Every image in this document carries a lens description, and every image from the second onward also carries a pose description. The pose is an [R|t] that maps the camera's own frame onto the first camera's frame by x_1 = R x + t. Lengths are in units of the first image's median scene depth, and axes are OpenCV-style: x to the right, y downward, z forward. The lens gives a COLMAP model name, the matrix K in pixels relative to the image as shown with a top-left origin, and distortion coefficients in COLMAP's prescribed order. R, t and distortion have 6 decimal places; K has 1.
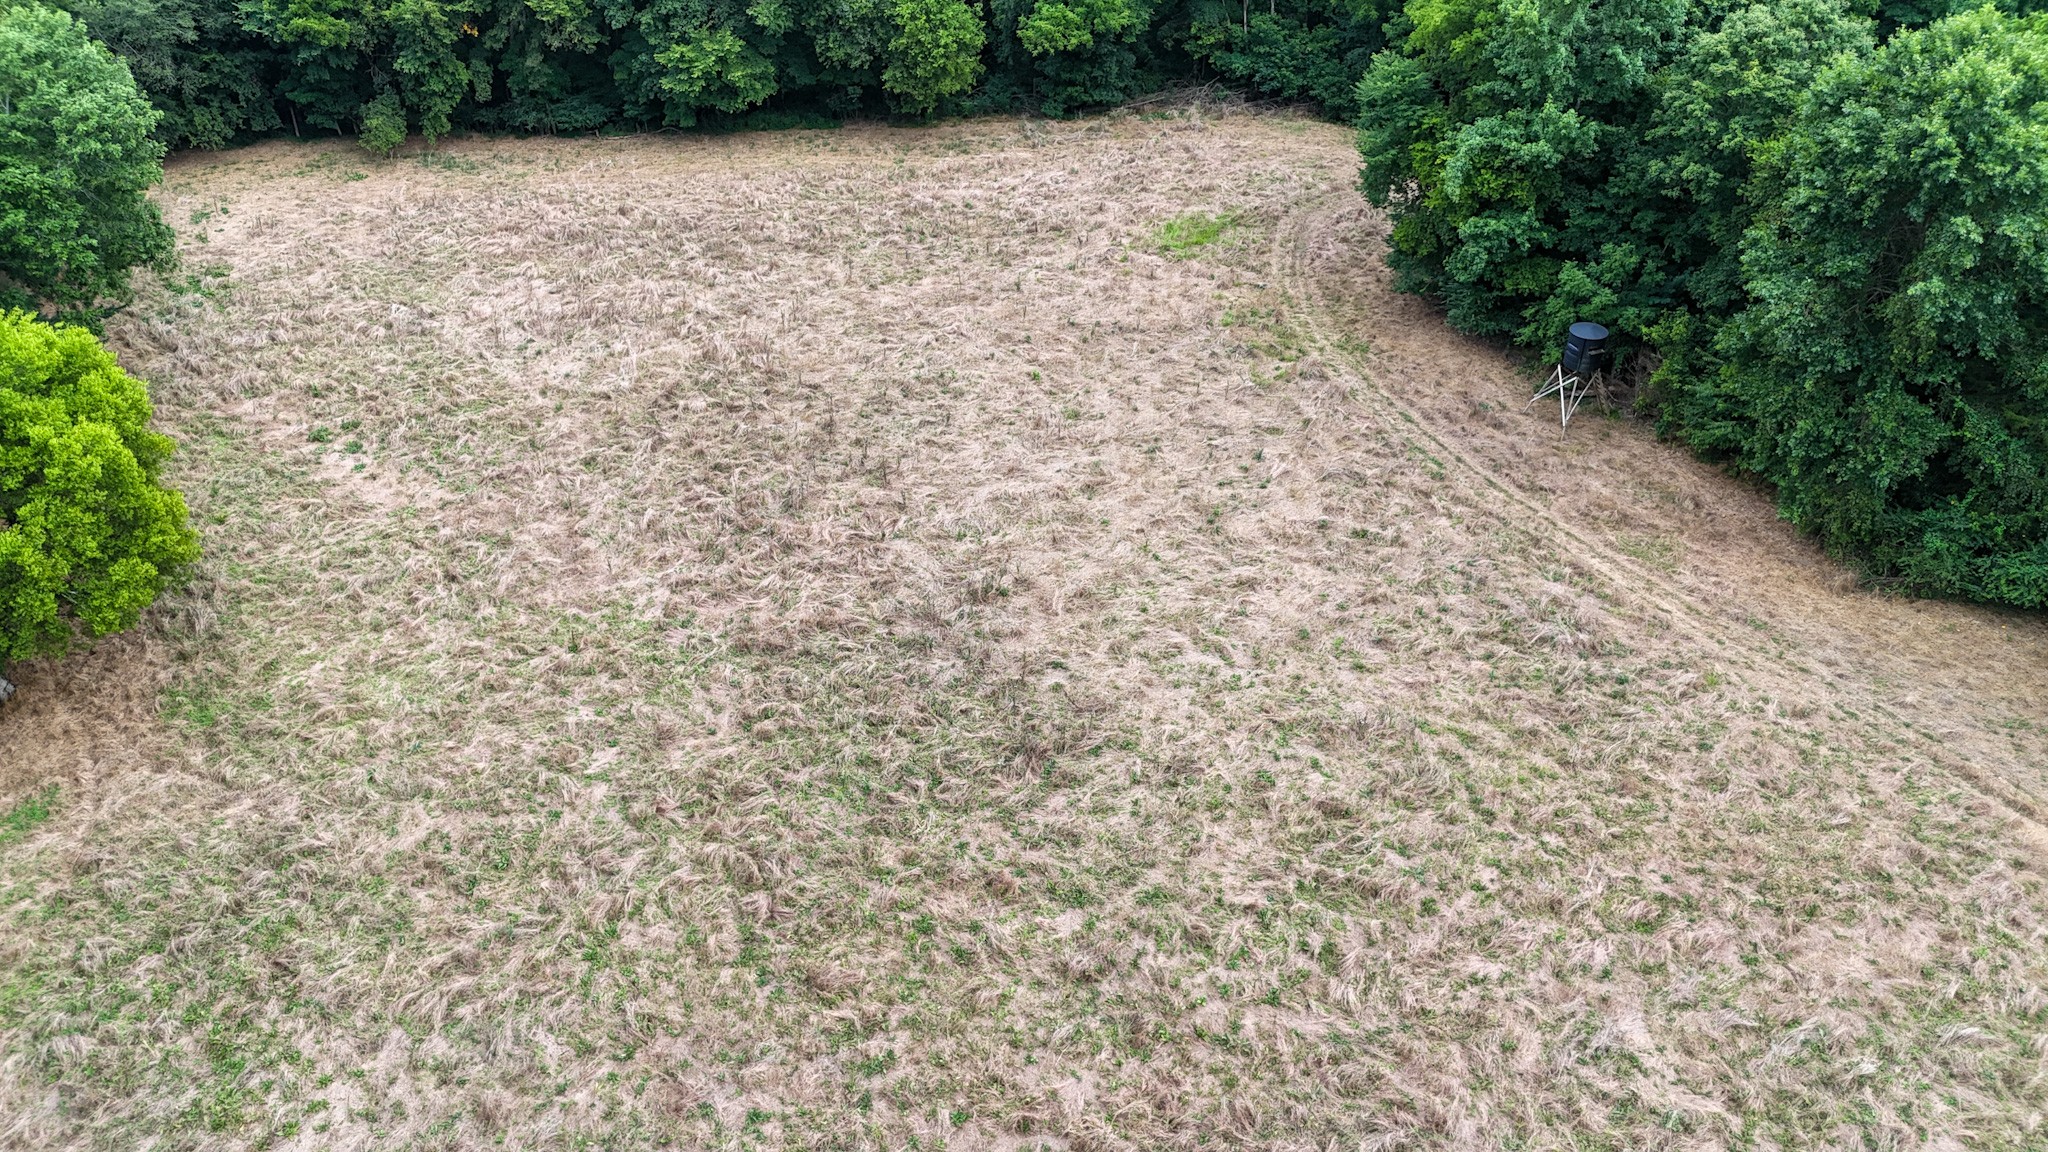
lens RADIAL K [[1504.7, 0, 1024.0], [0, 1504.7, 576.0], [0, 0, 1]] dist [0.078615, -0.065061]
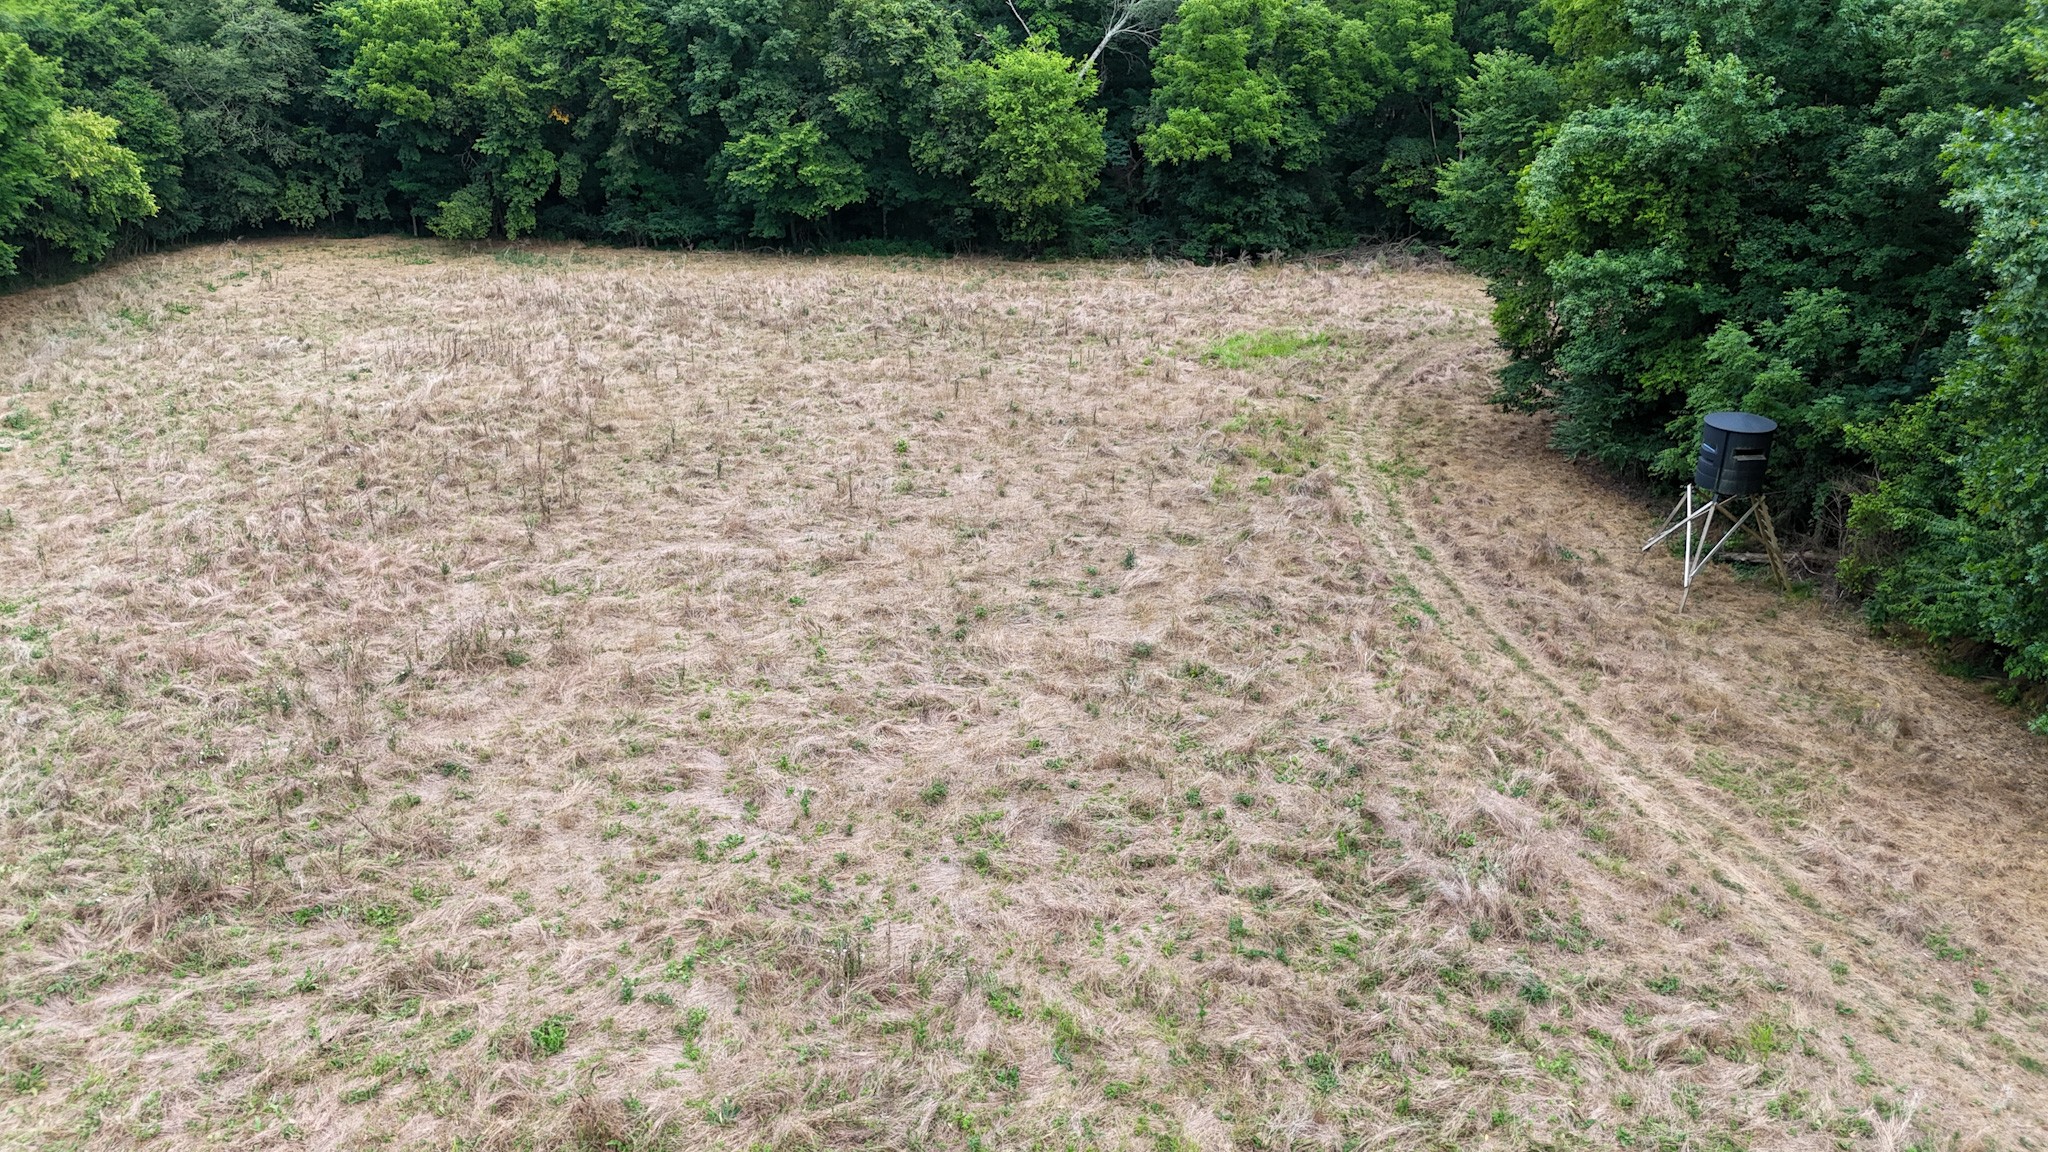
lens RADIAL K [[1504.7, 0, 1024.0], [0, 1504.7, 576.0], [0, 0, 1]] dist [0.078615, -0.065061]
pose [[0.956951, 0.121079, -0.263790, 0.261328], [-0.173889, 0.966840, -0.187037, 0.044281], [0.232396, 0.224856, 0.946273, 0.396731]]
